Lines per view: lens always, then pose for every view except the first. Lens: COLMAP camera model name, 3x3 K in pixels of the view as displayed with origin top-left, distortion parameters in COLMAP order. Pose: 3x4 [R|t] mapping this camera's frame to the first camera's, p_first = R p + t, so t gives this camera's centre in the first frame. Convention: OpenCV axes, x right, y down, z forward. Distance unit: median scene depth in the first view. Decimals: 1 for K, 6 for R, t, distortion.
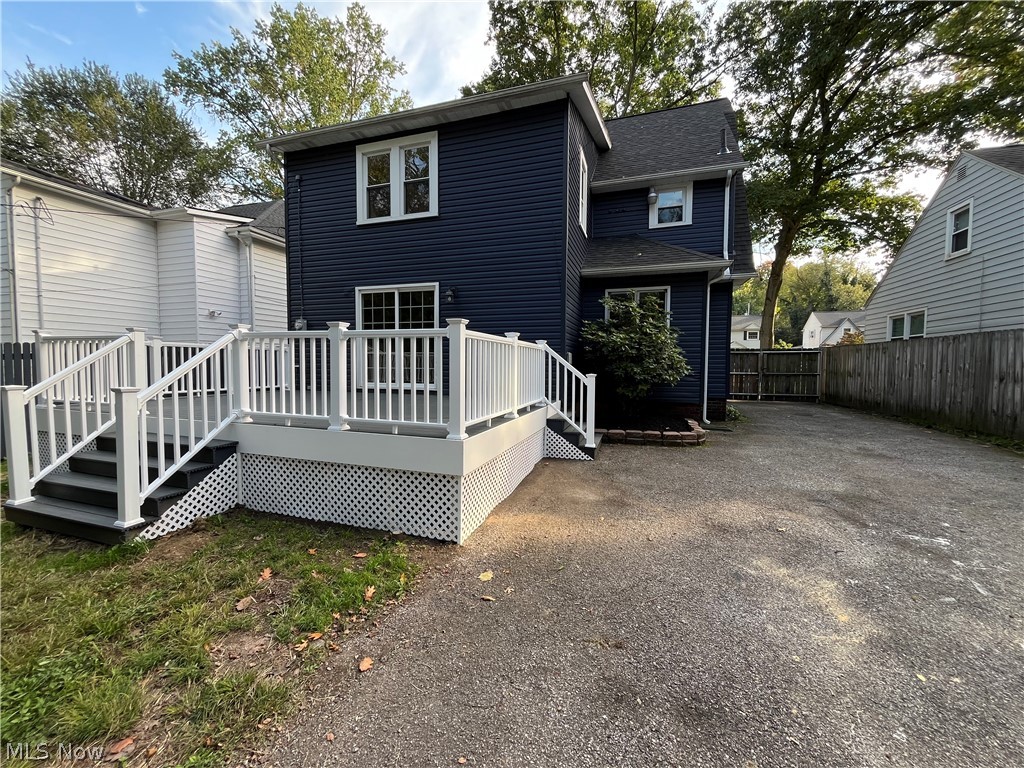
lens RADIAL K [[411.0, 0, 509.1], [0, 411.0, 382.4], [0, 0, 1]] dist [-0.002402, -0.000110]
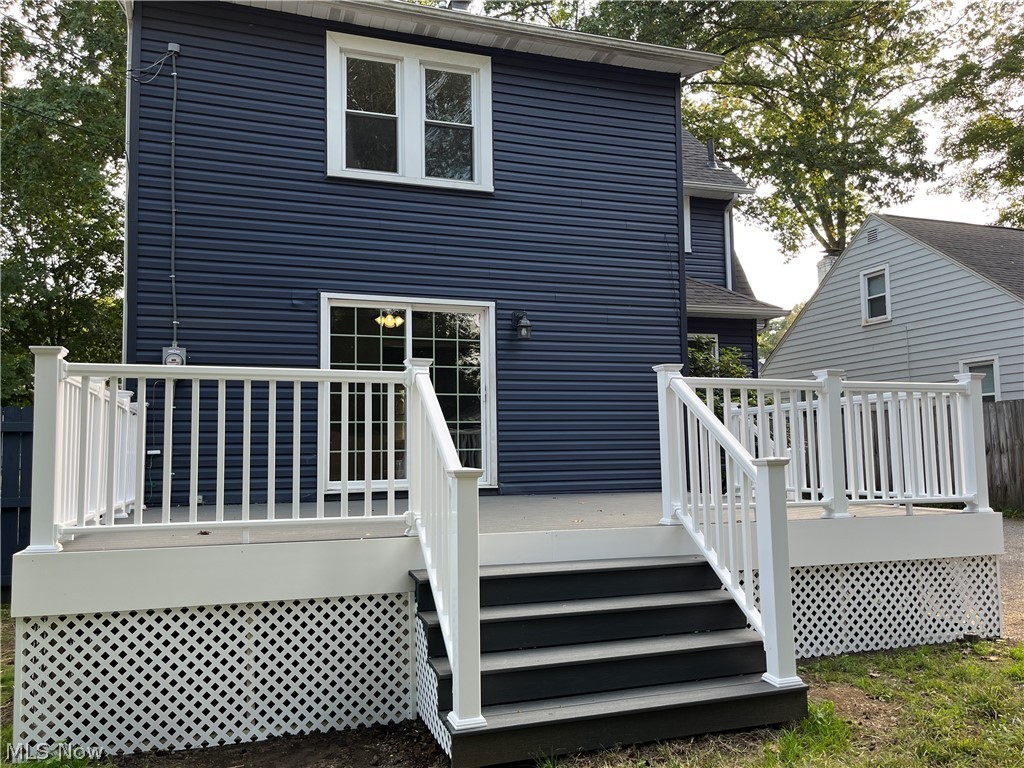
lens RADIAL K [[810.4, 0, 514.3], [0, 810.4, 383.0], [0, 0, 1]] dist [0.024522, -0.004211]
pose [[0.793471, 0.034884, 0.607608, -0.796161], [0.050201, 0.991202, -0.122464, 0.012255], [-0.606535, 0.127674, 0.784739, 0.090717]]
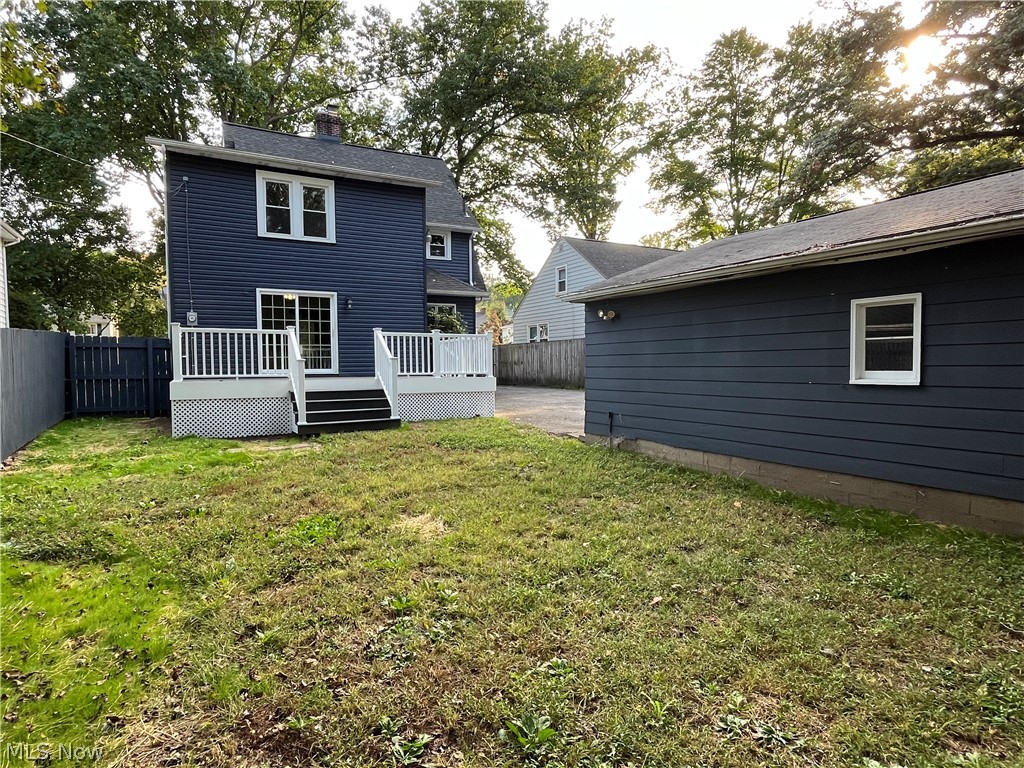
lens RADIAL K [[590.8, 0, 506.9], [0, 590.8, 384.3], [0, 0, 1]] dist [-0.000998, -0.001560]
pose [[0.677950, -0.036529, 0.734200, -1.144900], [0.049539, 0.998764, 0.003948, 0.069407], [-0.733437, 0.033694, 0.678922, -0.654941]]
